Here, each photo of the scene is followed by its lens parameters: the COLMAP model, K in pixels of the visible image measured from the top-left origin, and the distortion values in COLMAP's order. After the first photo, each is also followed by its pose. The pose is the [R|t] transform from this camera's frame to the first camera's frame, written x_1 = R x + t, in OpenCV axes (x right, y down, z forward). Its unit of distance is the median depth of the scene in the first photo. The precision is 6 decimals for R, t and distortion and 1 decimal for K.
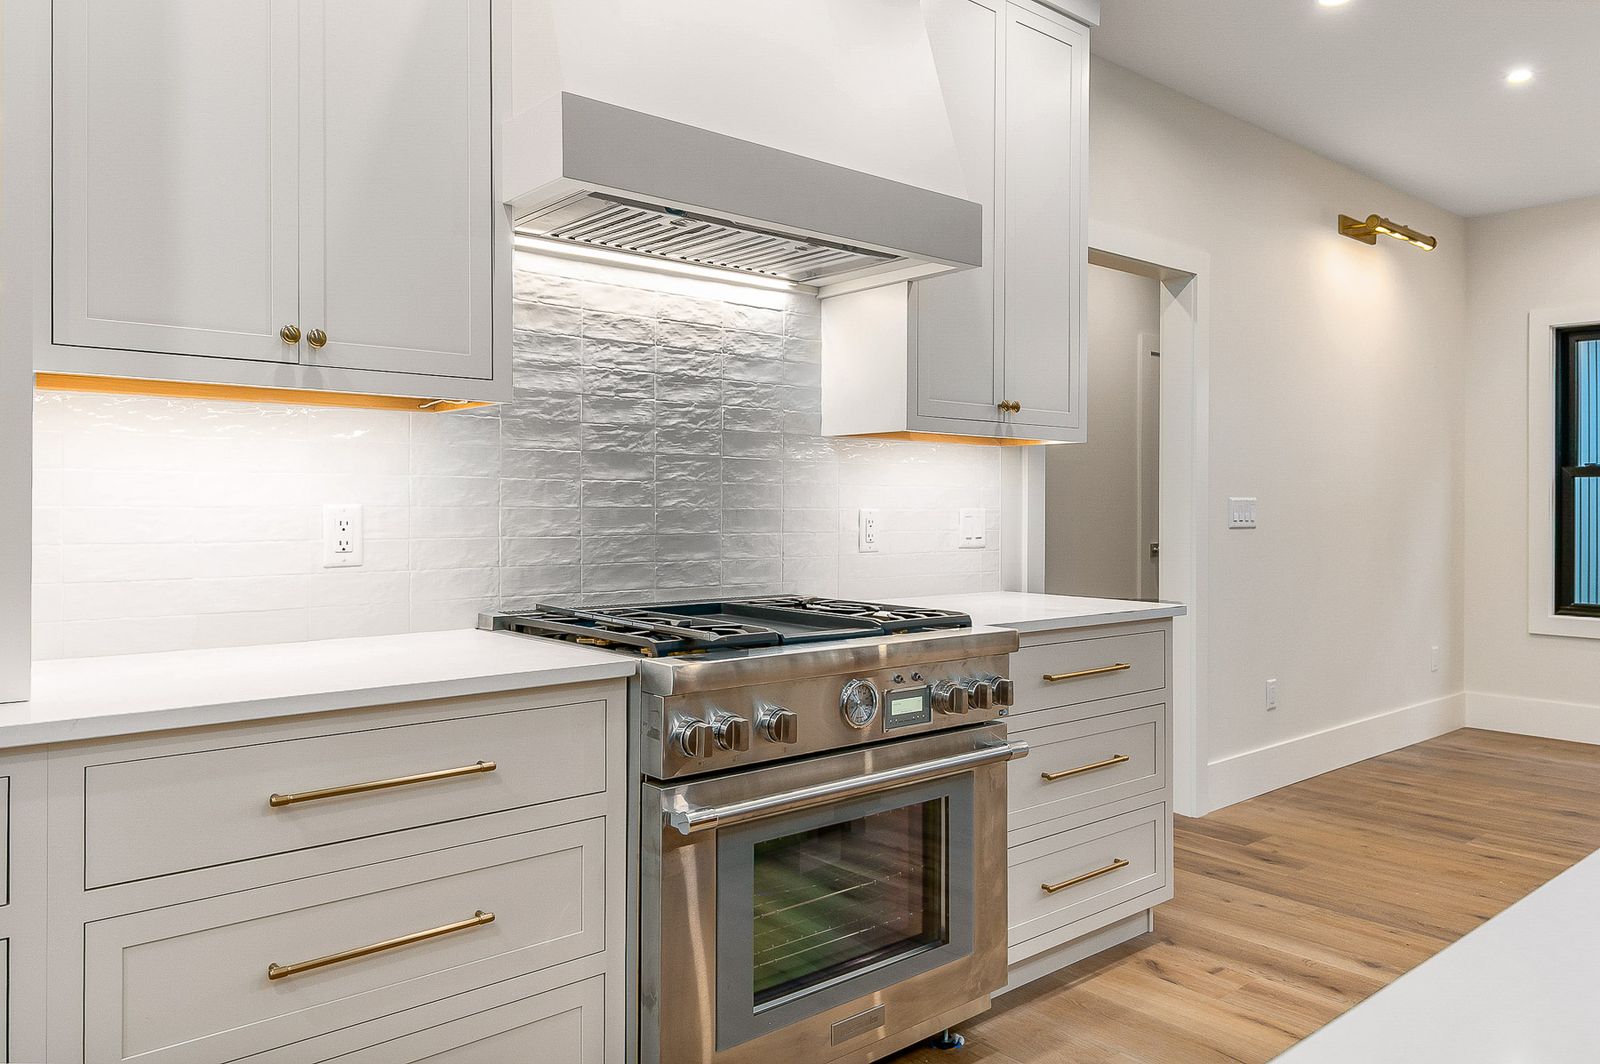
lens RADIAL K [[1129.3, 0, 799.5], [0, 1129.3, 506.8], [0, 0, 1]] dist [0.019809, 0.000702]
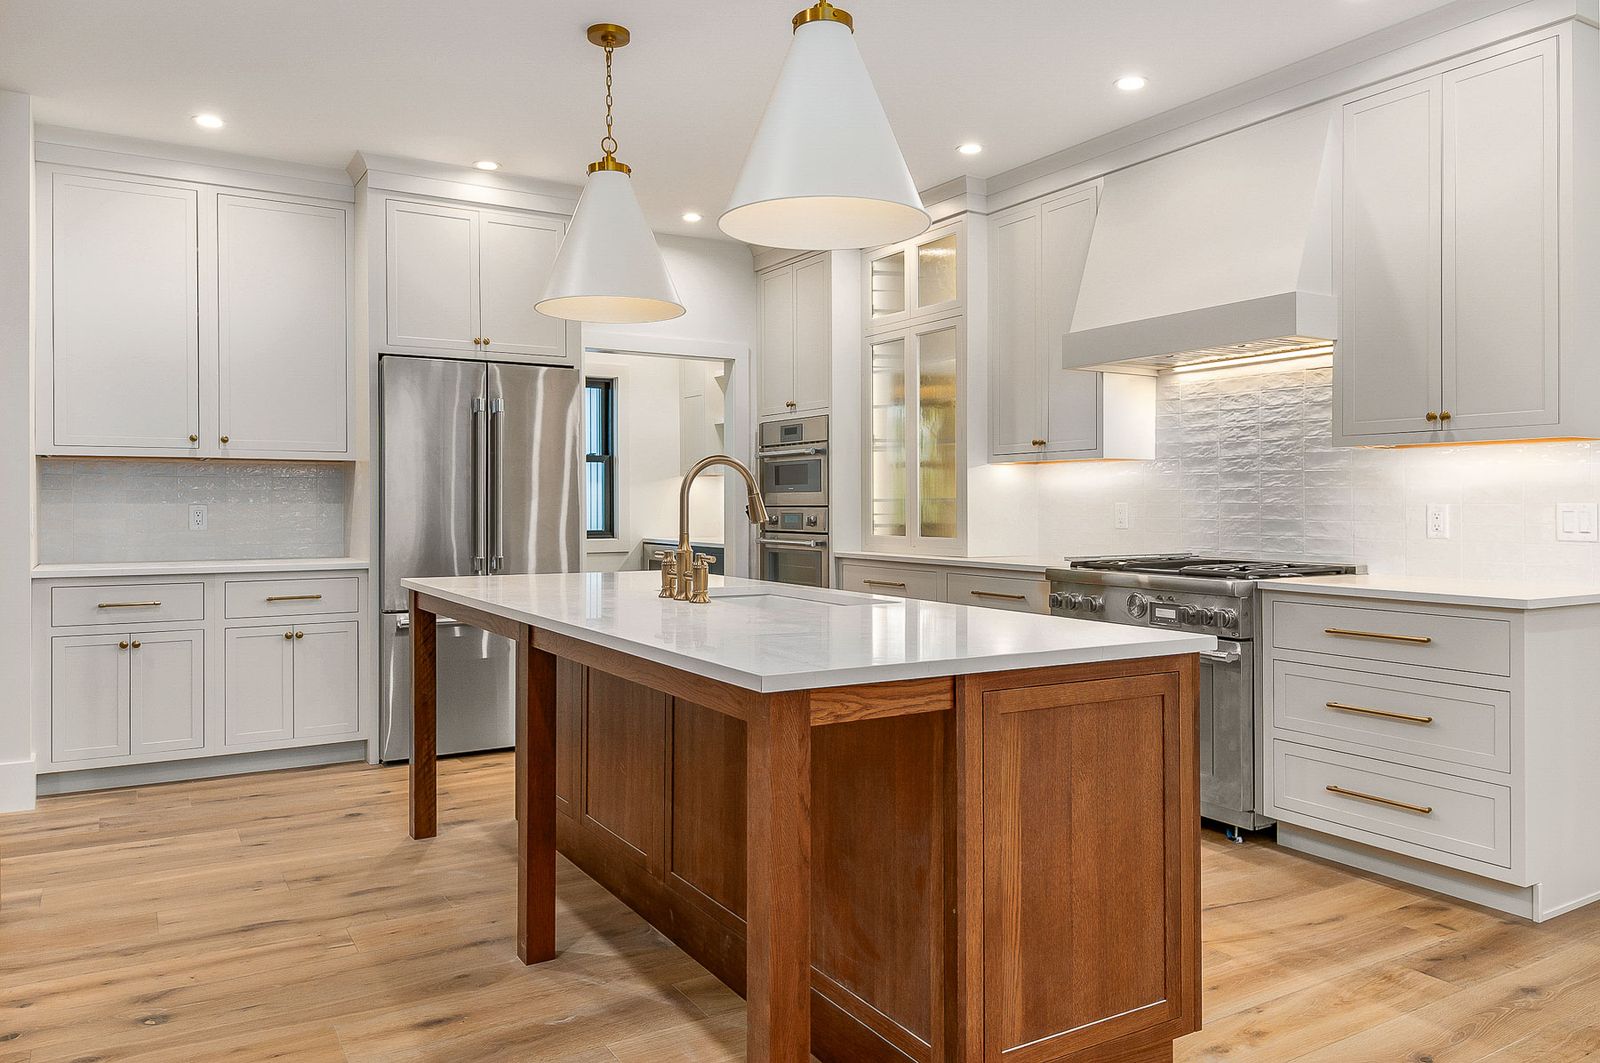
lens RADIAL K [[1129.3, 0, 799.5], [0, 1129.3, 506.3], [0, 0, 1]] dist [0.019809, 0.000702]
pose [[-0.173630, -0.000137, -0.984811, 1.664892], [0.001228, 0.999999, -0.000355, 0.004748], [0.984810, -0.001271, -0.173629, 0.623002]]
